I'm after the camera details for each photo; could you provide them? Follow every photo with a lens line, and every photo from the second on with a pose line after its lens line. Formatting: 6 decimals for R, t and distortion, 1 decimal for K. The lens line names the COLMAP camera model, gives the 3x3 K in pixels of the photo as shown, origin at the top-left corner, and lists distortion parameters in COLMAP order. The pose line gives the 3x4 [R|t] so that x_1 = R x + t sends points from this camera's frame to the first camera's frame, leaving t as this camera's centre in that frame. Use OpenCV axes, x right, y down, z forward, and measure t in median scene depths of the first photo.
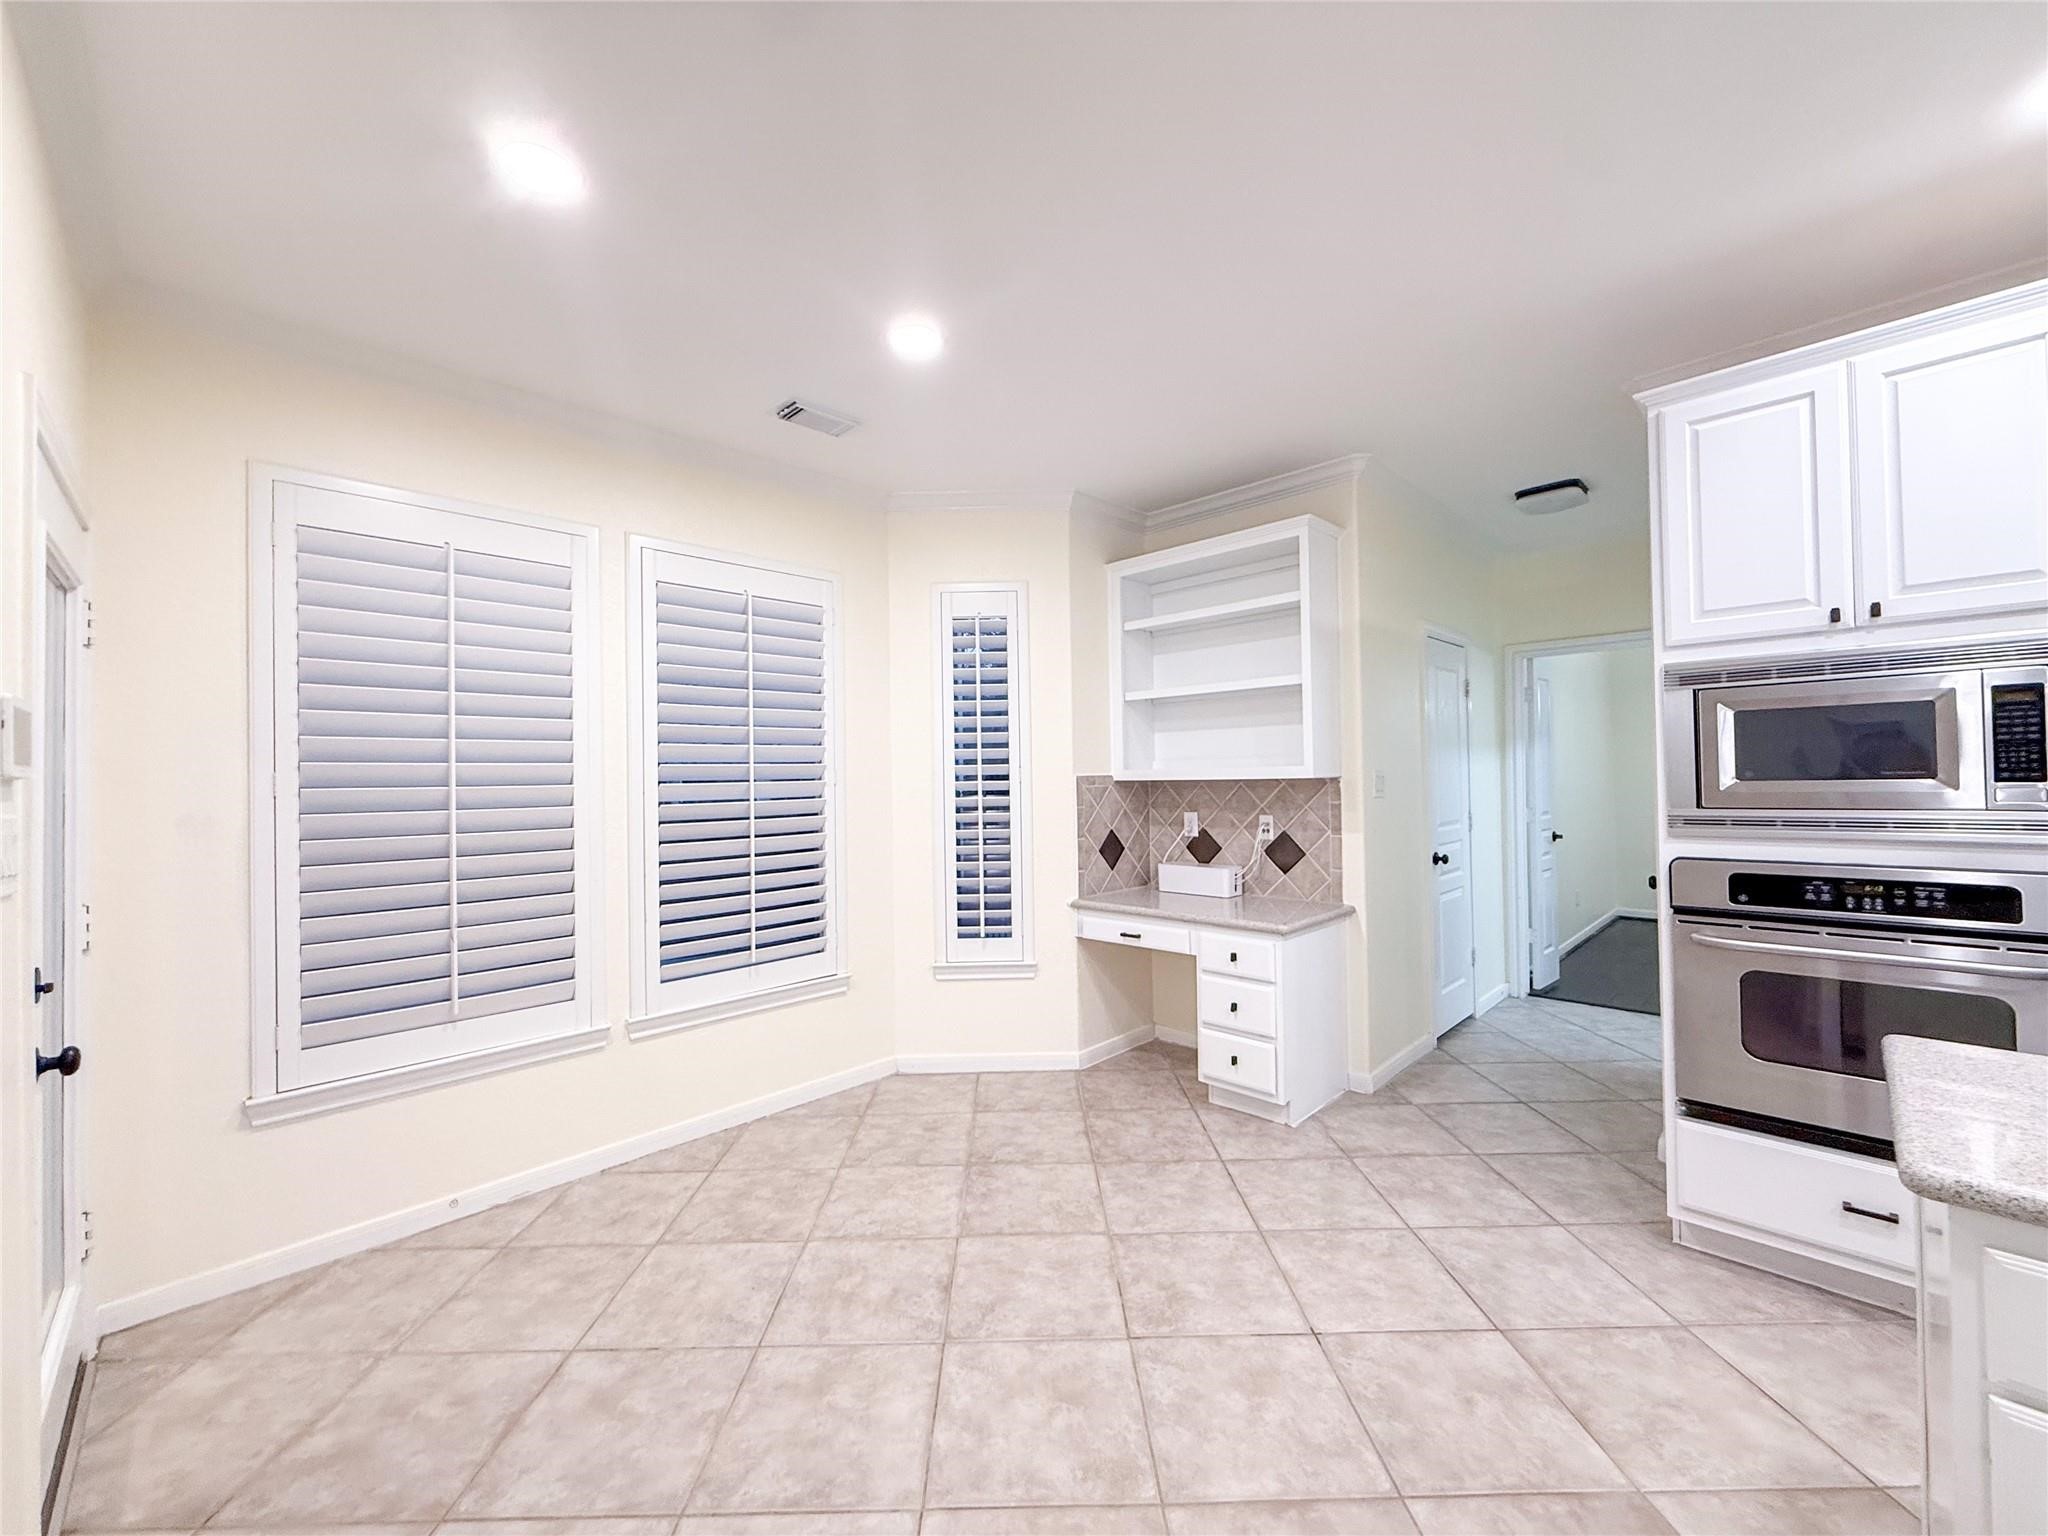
lens RADIAL K [[813.7, 0, 1023.6], [0, 813.7, 768.7], [0, 0, 1]] dist [0.000614, -0.000245]
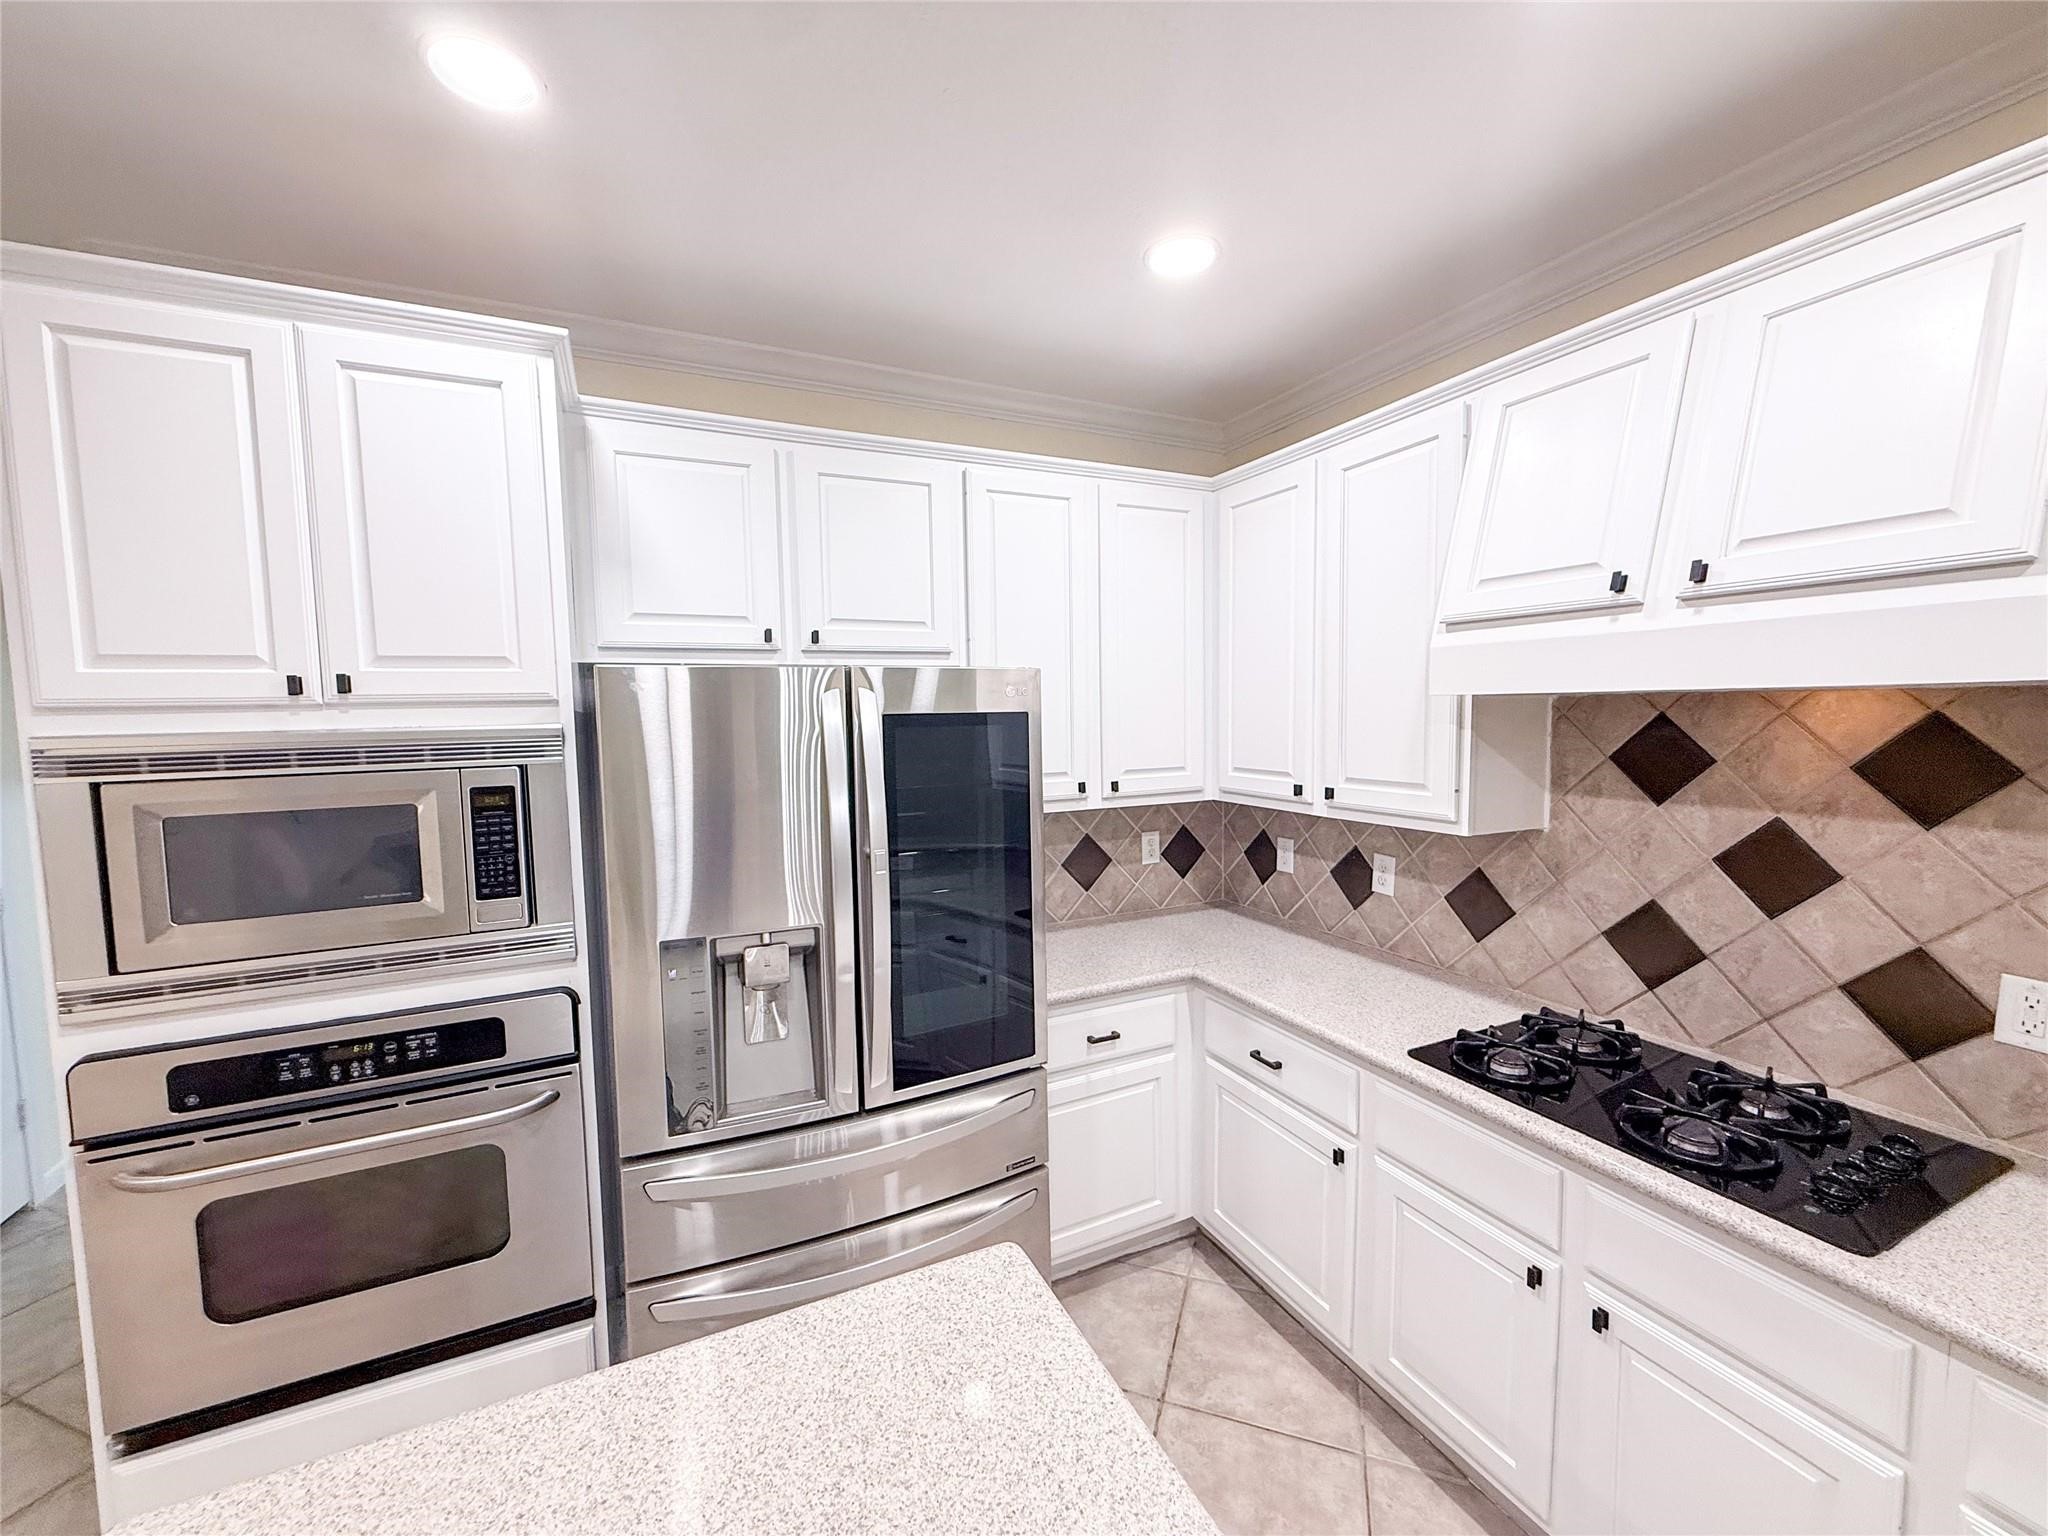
lens RADIAL K [[813.7, 0, 1019.6], [0, 813.7, 766.5], [0, 0, 1]] dist [0.000614, -0.000245]
pose [[0.344872, -0.058395, 0.936832, 0.532652], [0.001585, 0.998098, 0.061630, -0.156814], [-0.938648, -0.019769, 0.344308, 0.154274]]
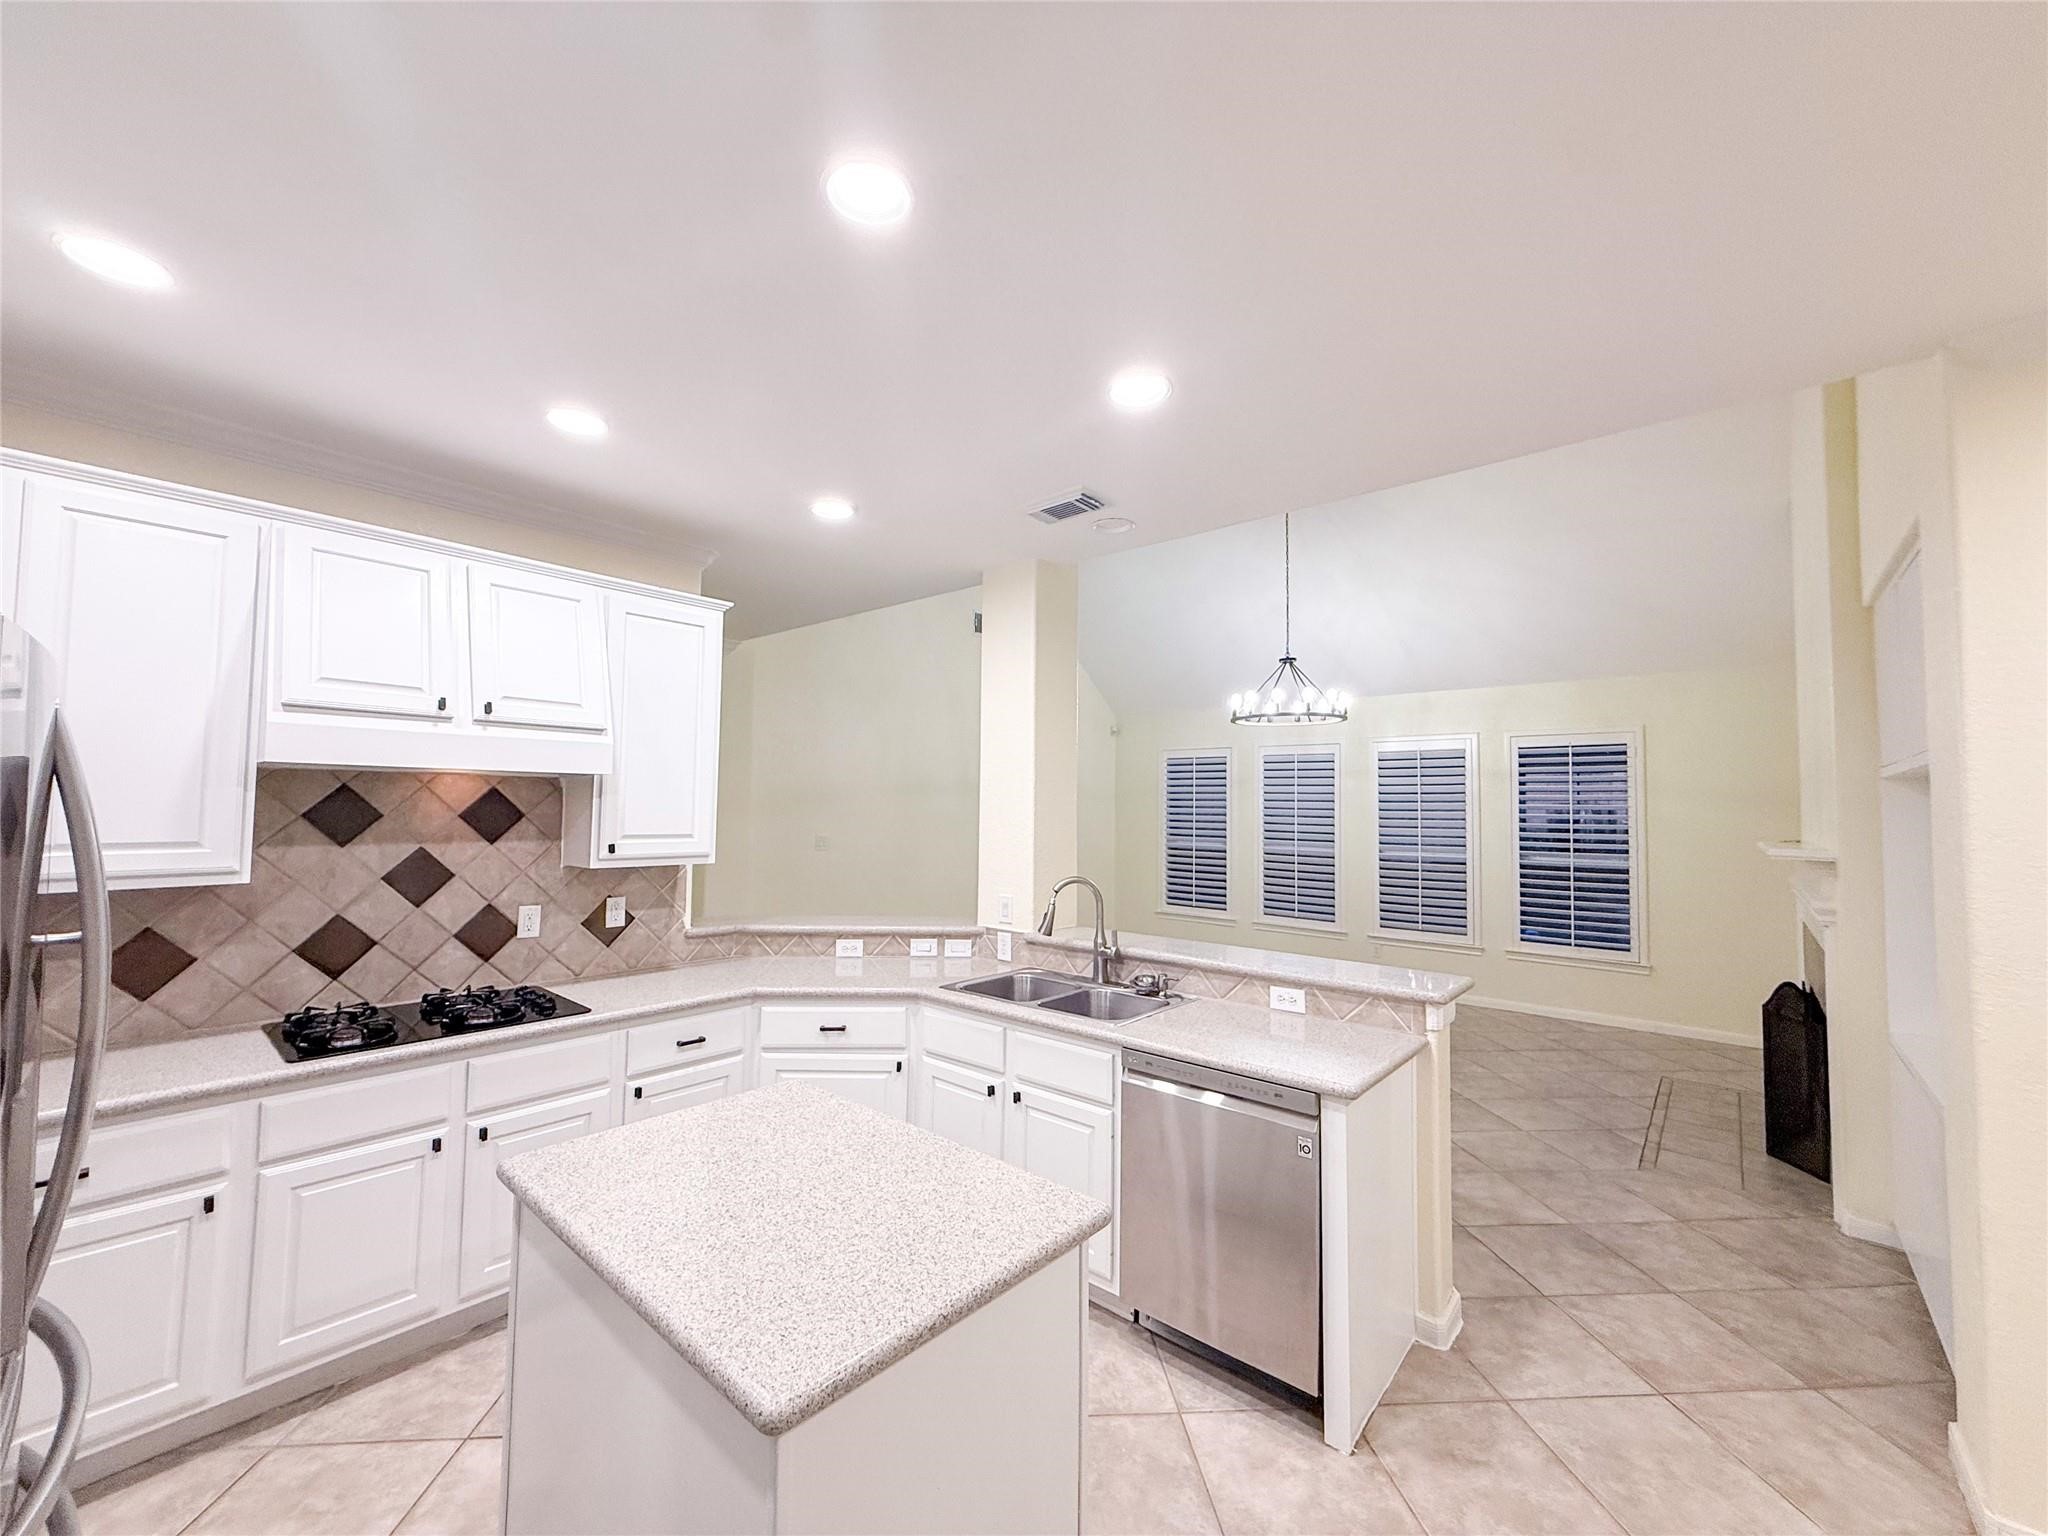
lens RADIAL K [[813.7, 0, 1022.3], [0, 813.7, 765.7], [0, 0, 1]] dist [0.000614, -0.000245]
pose [[-0.997871, -0.001525, -0.065203, 0.616465], [0.002525, 0.998074, -0.061988, -0.105316], [0.065172, -0.062021, -0.995945, 1.158684]]
